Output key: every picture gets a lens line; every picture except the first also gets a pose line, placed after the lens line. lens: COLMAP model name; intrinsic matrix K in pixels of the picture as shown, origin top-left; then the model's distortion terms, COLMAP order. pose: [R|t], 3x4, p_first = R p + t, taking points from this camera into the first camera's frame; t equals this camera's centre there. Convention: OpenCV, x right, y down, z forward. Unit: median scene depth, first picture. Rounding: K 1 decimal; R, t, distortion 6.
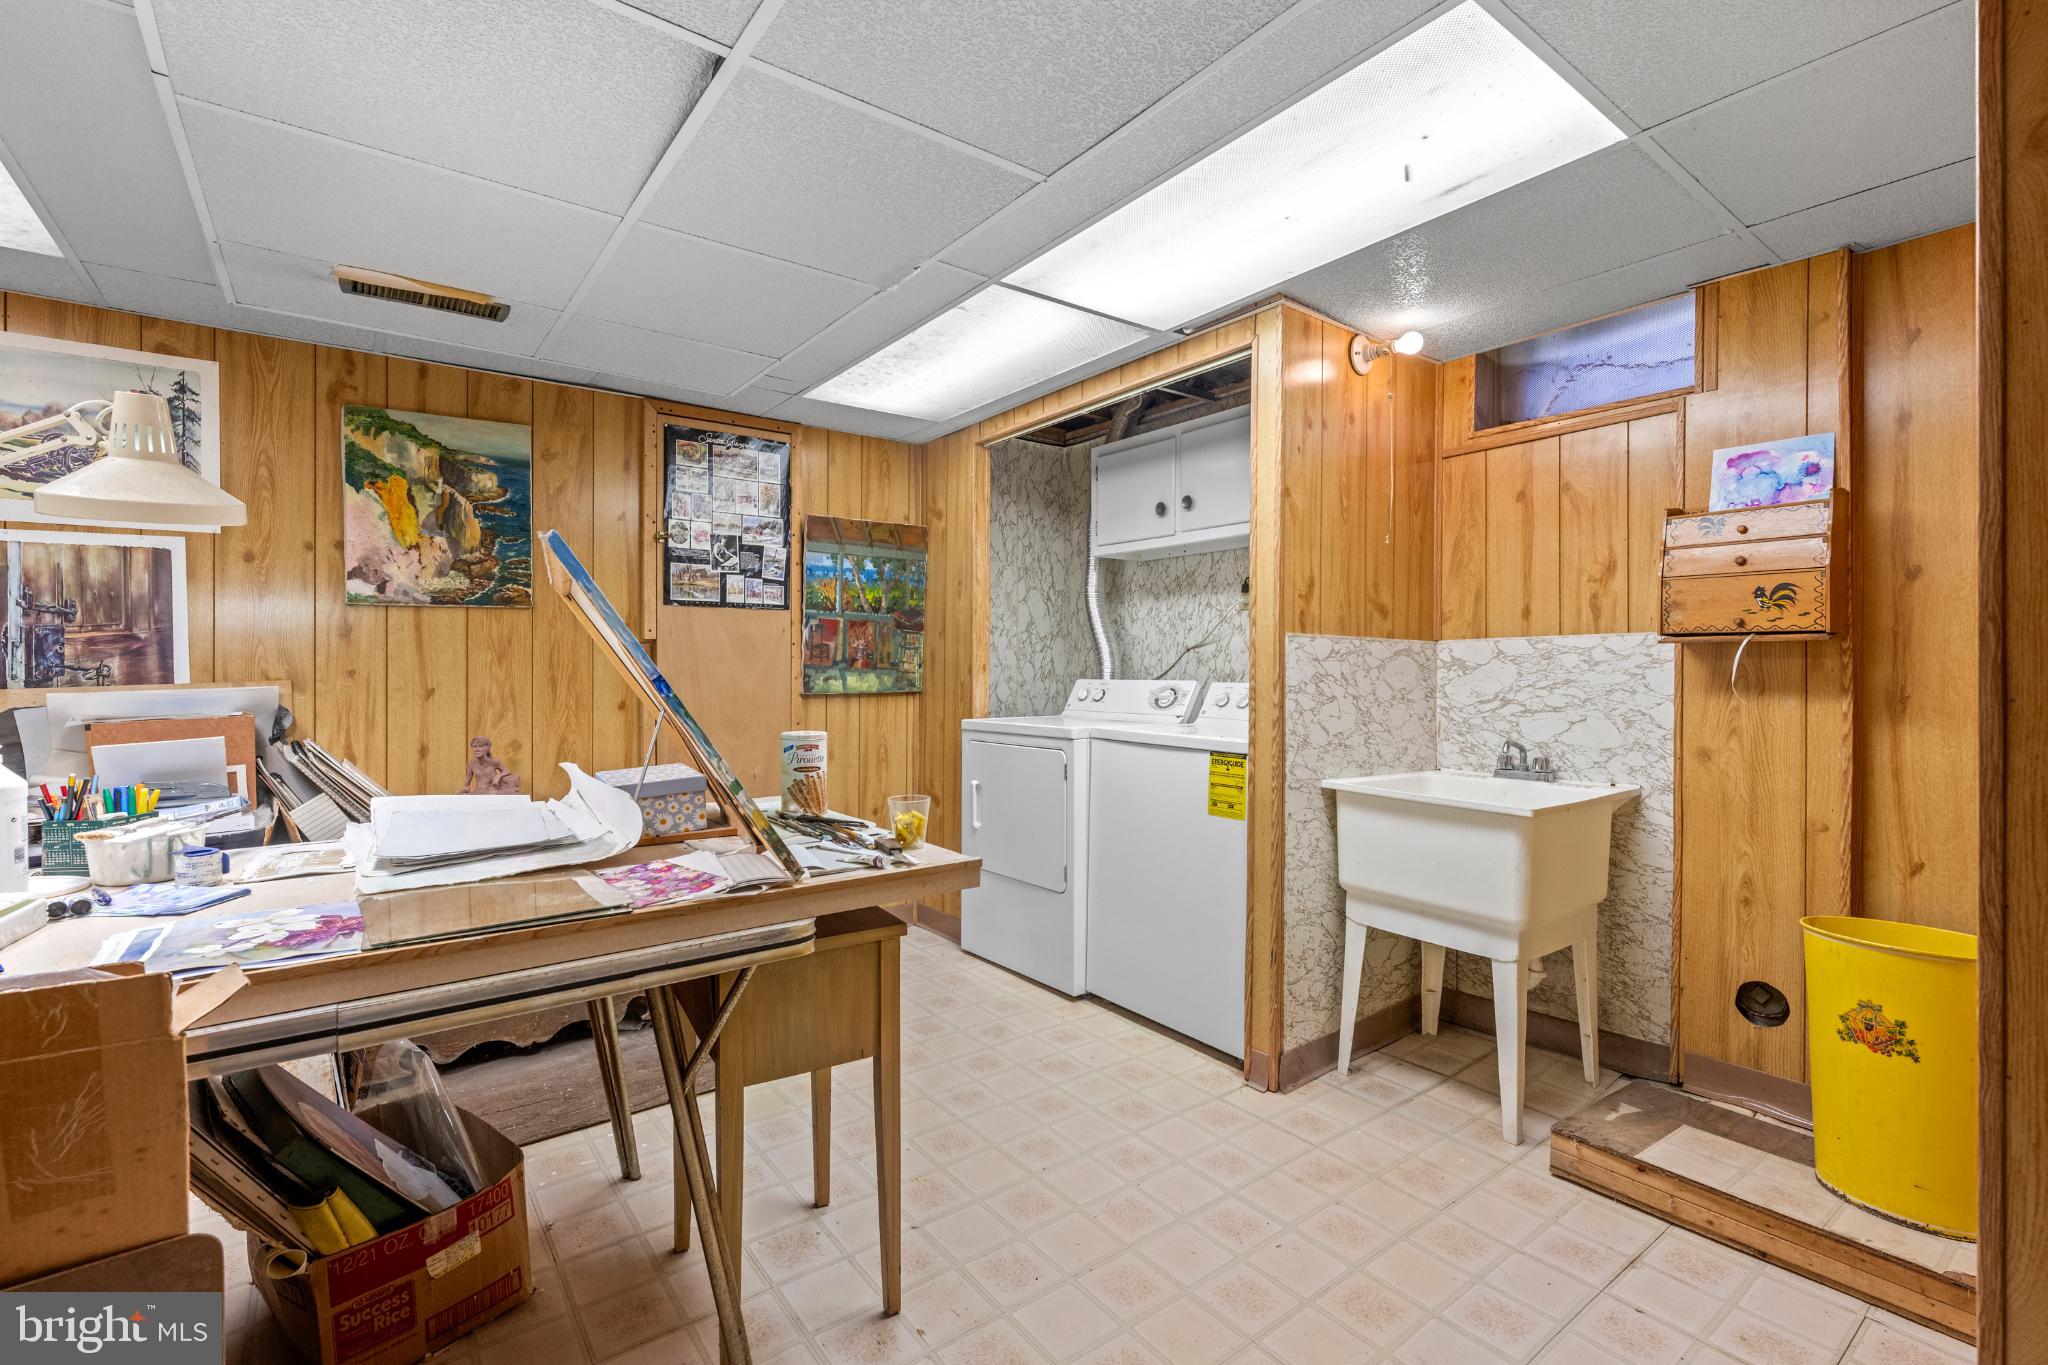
lens RADIAL K [[919.4, 0, 996.7], [0, 919.4, 671.2], [0, 0, 1]] dist [0.001213, -0.000828]
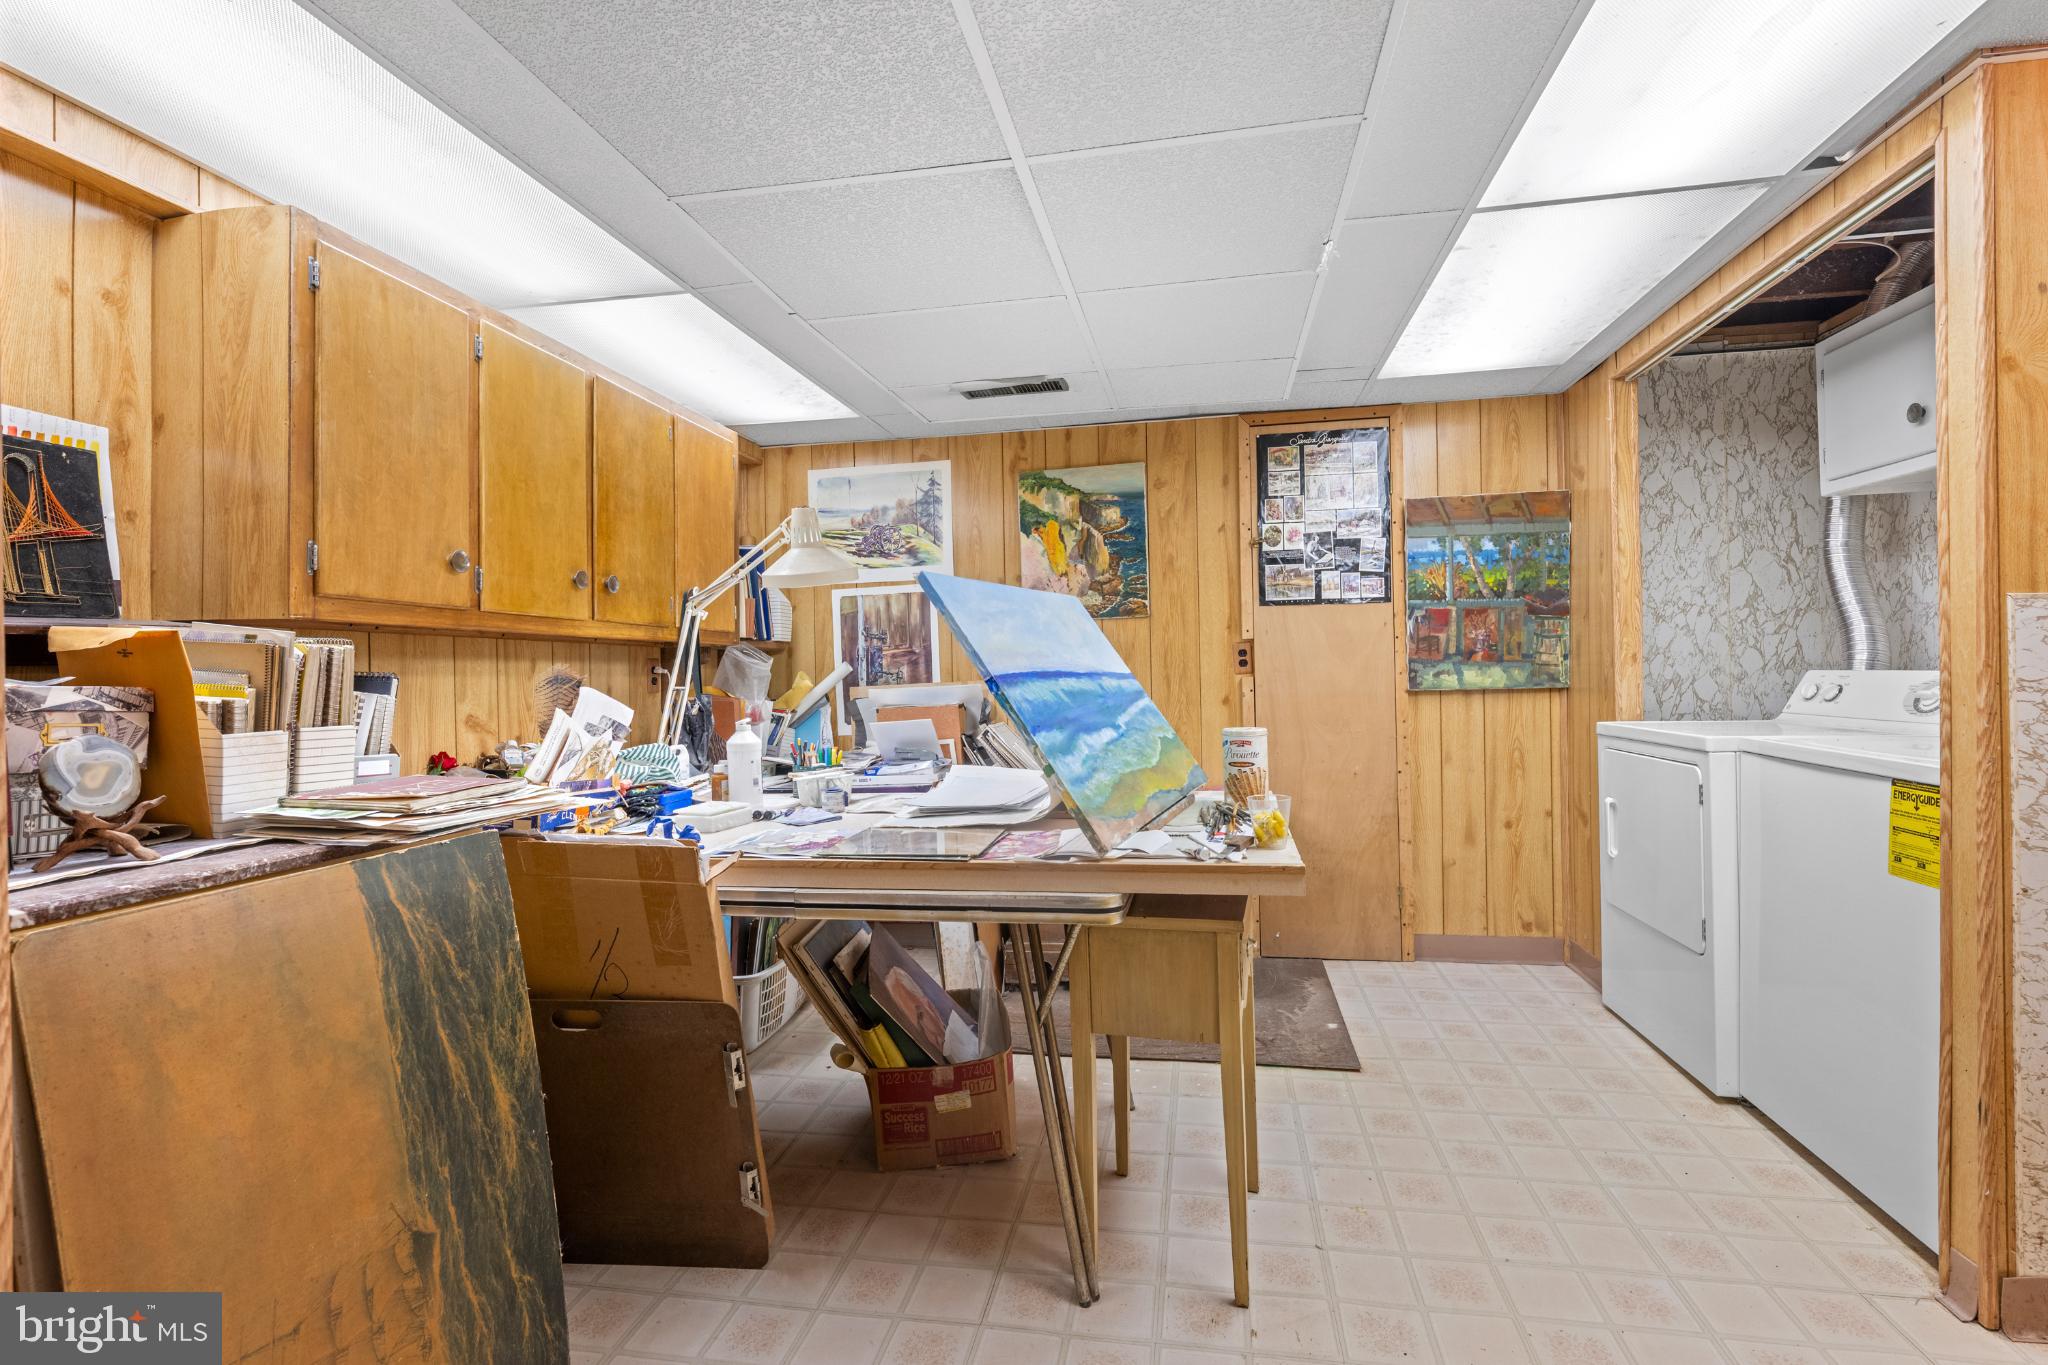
lens RADIAL K [[919.4, 0, 996.7], [0, 919.4, 671.2], [0, 0, 1]] dist [0.001213, -0.000828]
pose [[0.678552, -0.013191, -0.734434, 0.208783], [0.017482, 0.999846, -0.001806, -0.000366], [0.734345, -0.011614, 0.678677, 0.057087]]
